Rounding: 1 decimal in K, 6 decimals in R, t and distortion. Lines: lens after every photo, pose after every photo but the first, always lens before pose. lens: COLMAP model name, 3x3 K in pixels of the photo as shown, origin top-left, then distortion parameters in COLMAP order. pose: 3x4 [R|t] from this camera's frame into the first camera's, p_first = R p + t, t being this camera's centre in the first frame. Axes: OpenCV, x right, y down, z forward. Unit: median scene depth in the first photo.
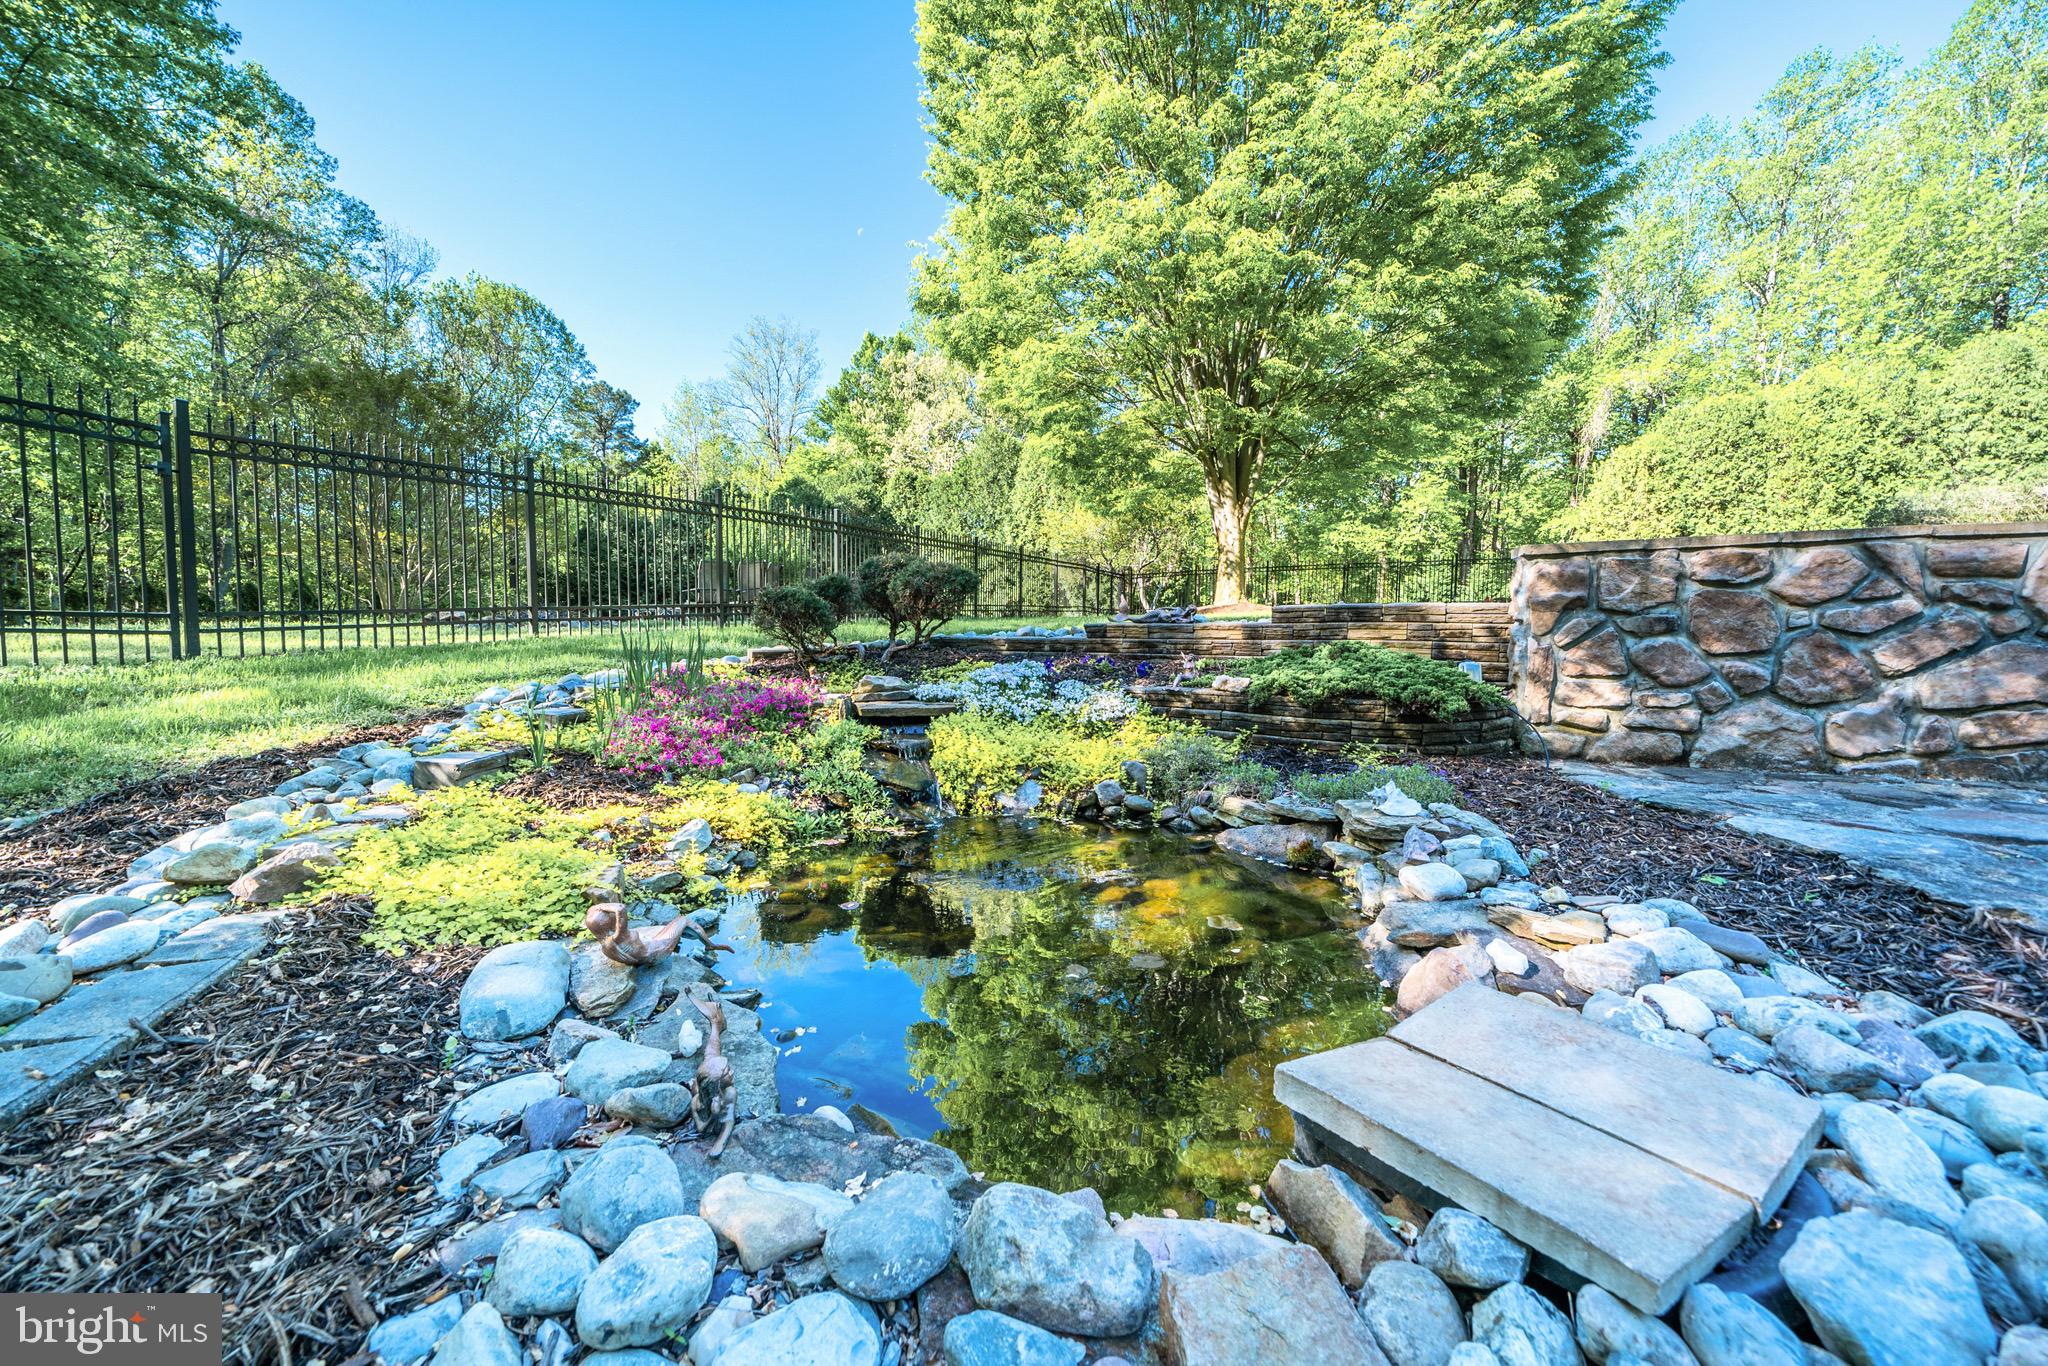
lens RADIAL K [[707.4, 0, 1013.0], [0, 707.4, 693.6], [0, 0, 1]] dist [-0.001733, -0.000811]
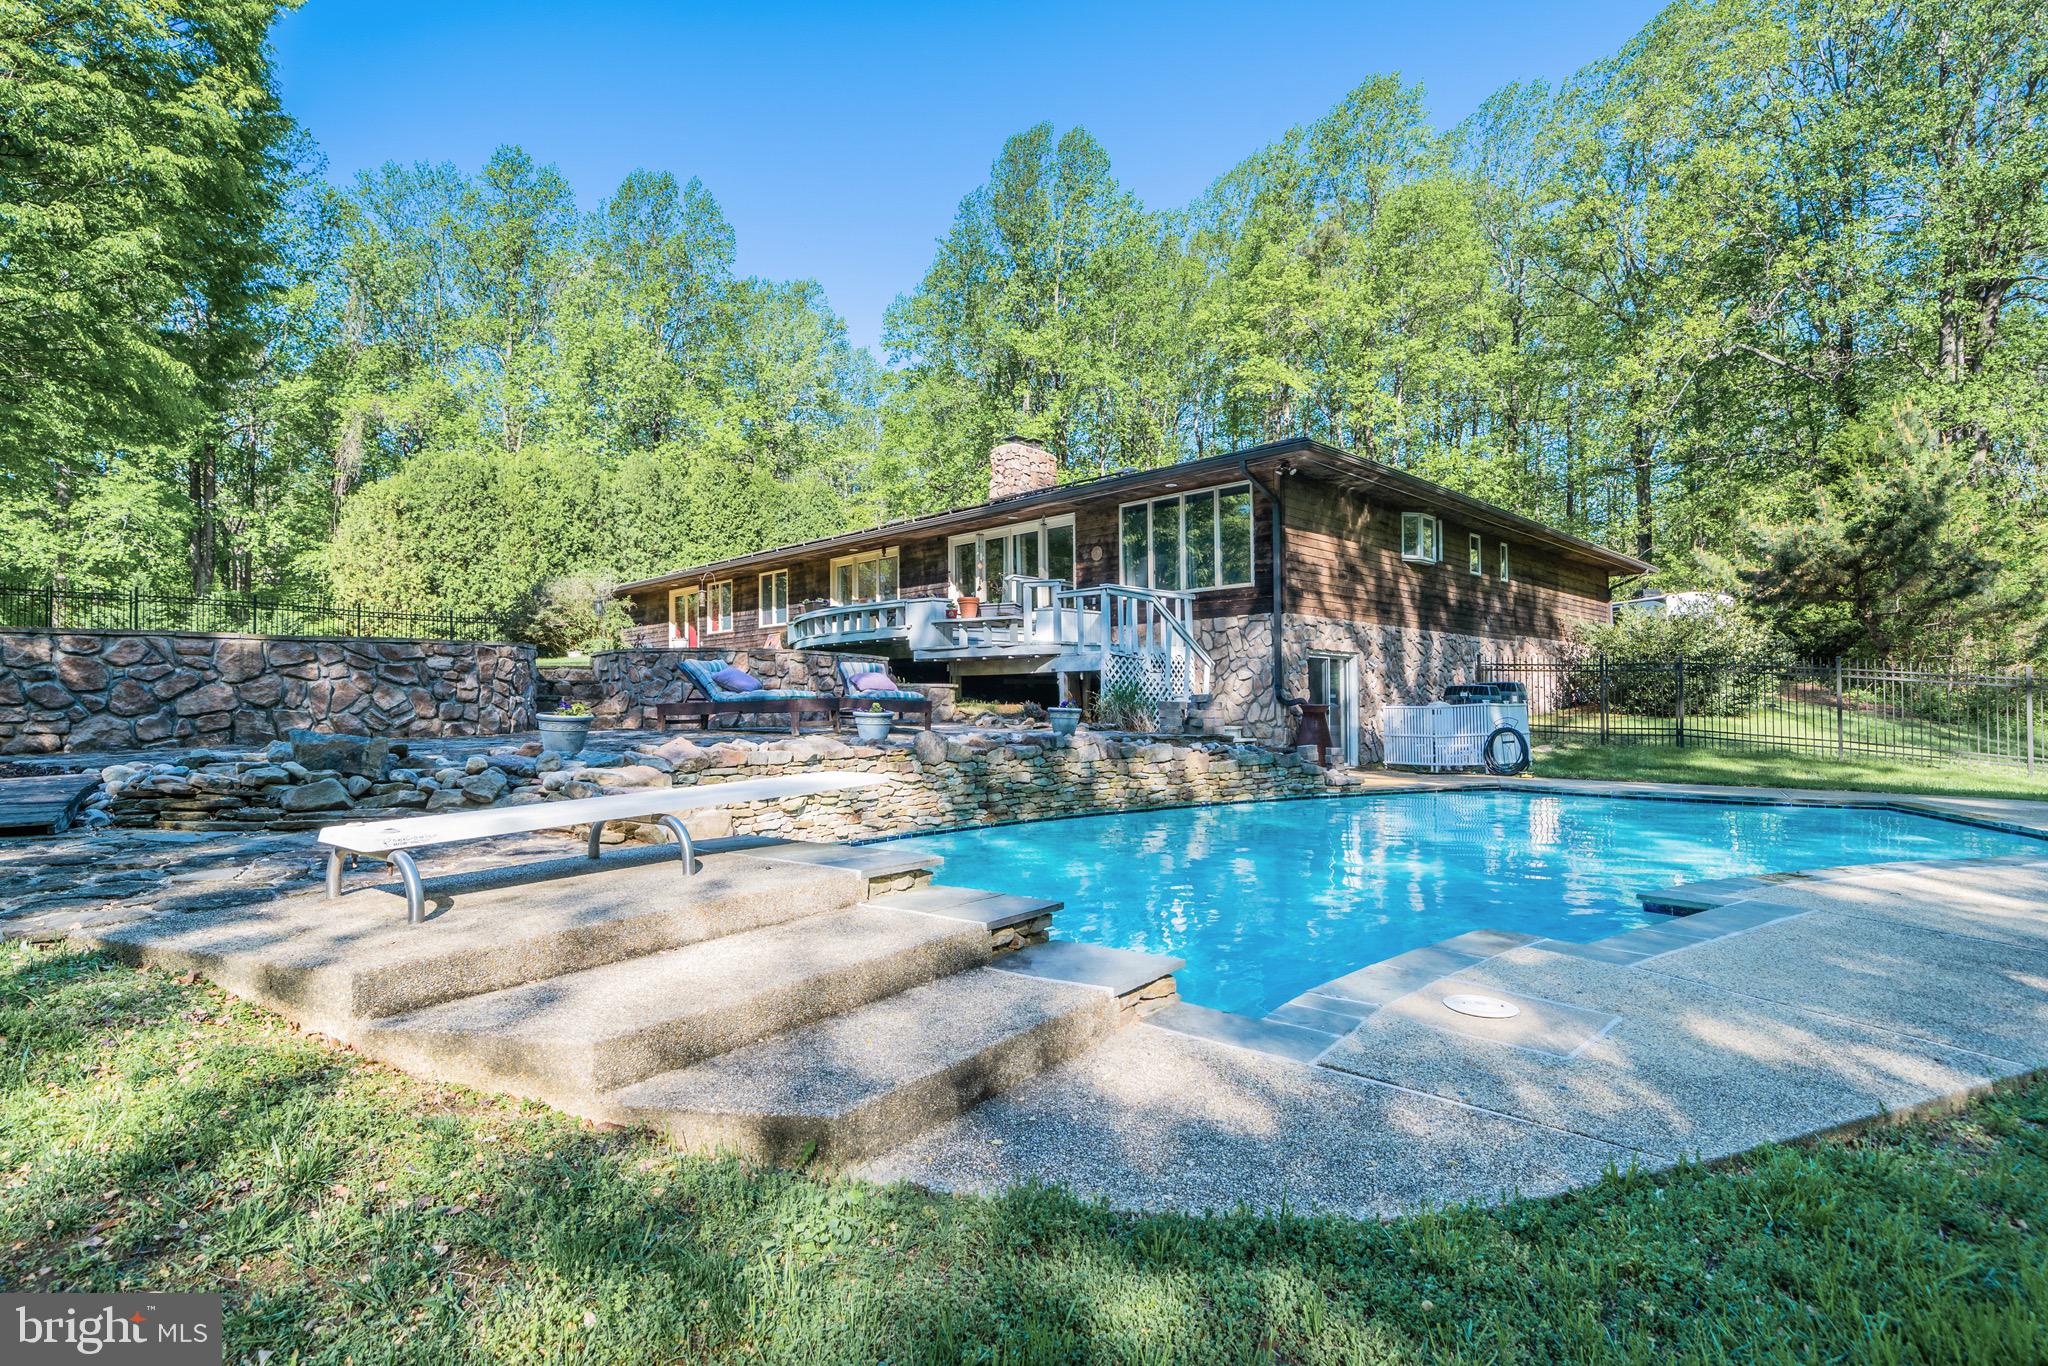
lens RADIAL K [[1005.9, 0, 1015.5], [0, 1005.9, 698.5], [0, 0, 1]] dist [-0.004505, -0.001560]
pose [[0.354399, -0.005953, 0.935075, -0.063686], [0.076461, 0.996816, -0.022633, 0.022709], [-0.931963, 0.079518, 0.353726, -0.239399]]
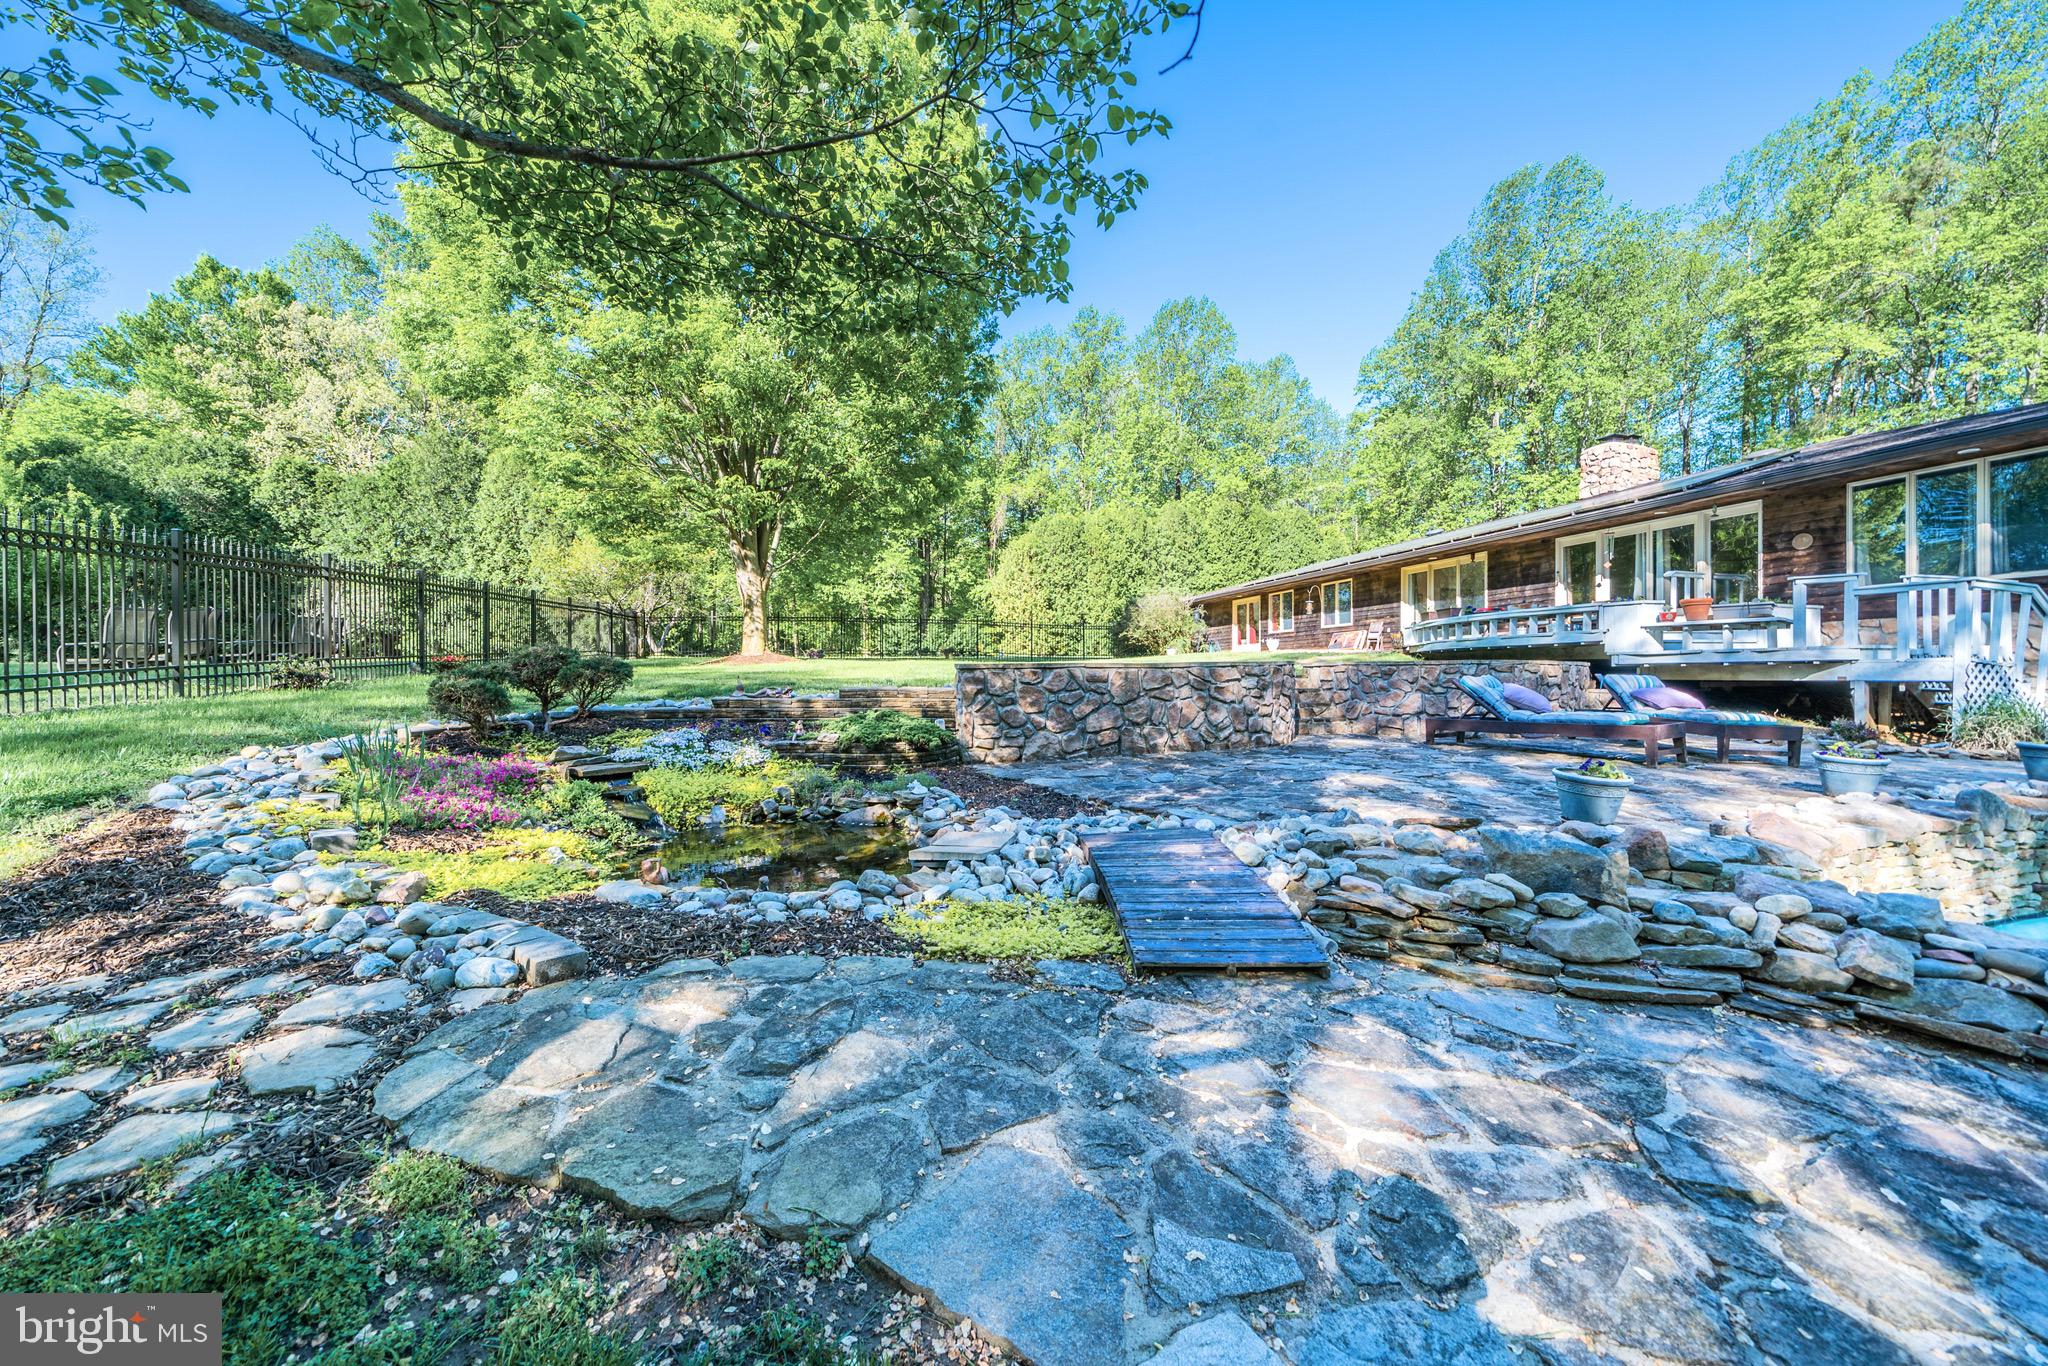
lens RADIAL K [[707.4, 0, 1008.3], [0, 707.4, 670.5], [0, 0, 1]] dist [-0.001733, -0.000811]
pose [[0.774496, -0.004502, 0.632563, -0.057816], [0.052328, 0.997003, -0.056974, -0.007008], [-0.630411, 0.077227, 0.772411, -0.084065]]
